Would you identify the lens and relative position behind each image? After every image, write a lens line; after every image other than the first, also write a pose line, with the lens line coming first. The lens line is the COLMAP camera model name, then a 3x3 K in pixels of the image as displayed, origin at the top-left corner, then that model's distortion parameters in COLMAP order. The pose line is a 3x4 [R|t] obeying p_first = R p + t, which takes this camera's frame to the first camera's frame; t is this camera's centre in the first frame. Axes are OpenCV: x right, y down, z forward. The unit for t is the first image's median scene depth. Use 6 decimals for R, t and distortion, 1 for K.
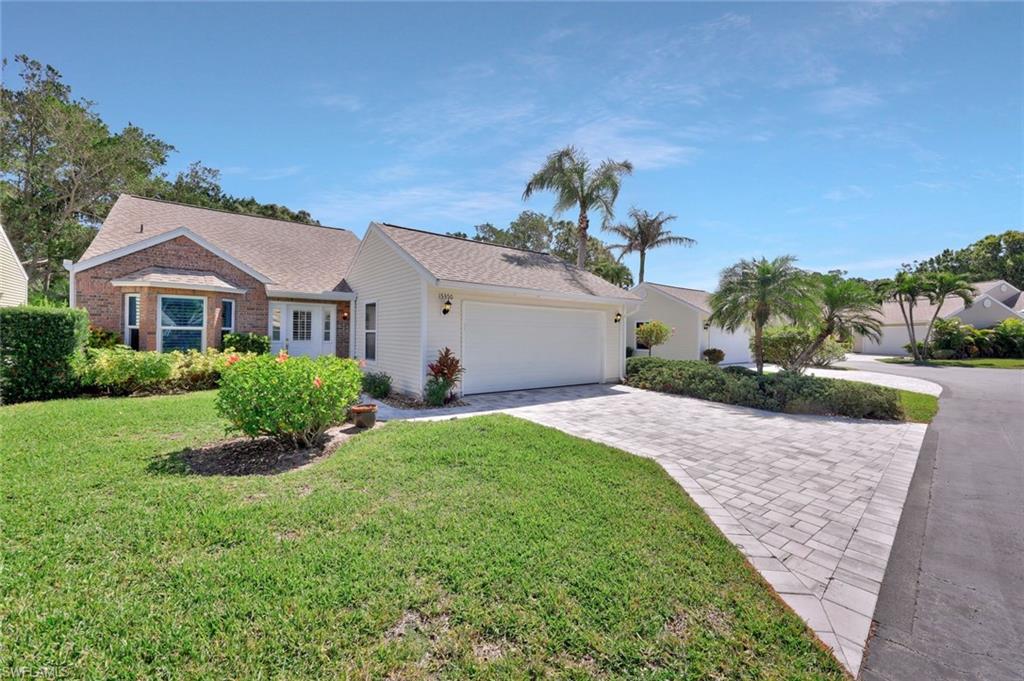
lens RADIAL K [[410.6, 0, 508.4], [0, 410.6, 336.8], [0, 0, 1]] dist [-0.007261, 0.001495]
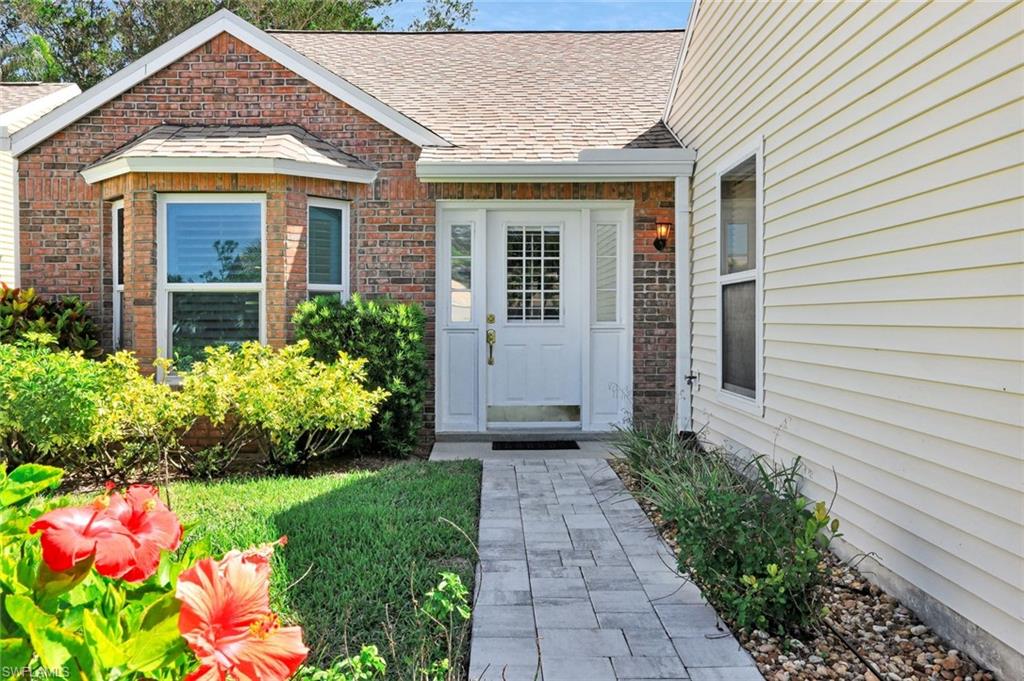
lens RADIAL K [[816.3, 0, 503.8], [0, 816.3, 340.0], [0, 0, 1]] dist [-0.035068, 0.009312]
pose [[0.798787, -0.000312, -0.601614, -0.165463], [0.012321, 0.999799, 0.015841, 0.015572], [0.601488, -0.020066, 0.798630, 0.563578]]
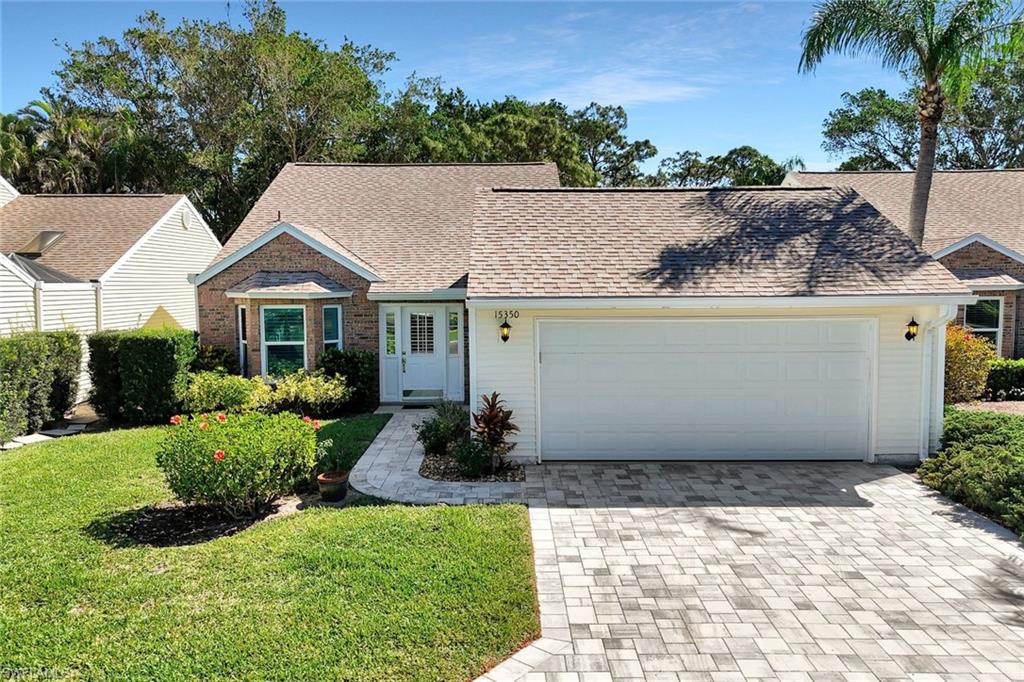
lens RADIAL K [[751.9, 0, 522.3], [0, 751.9, 365.9], [0, 0, 1]] dist [0.018758, -0.003357]
pose [[0.802546, 0.049405, -0.594540, 0.524817], [0.014474, 0.994659, 0.102192, -0.123314], [0.596414, -0.090619, 0.797545, 0.029459]]
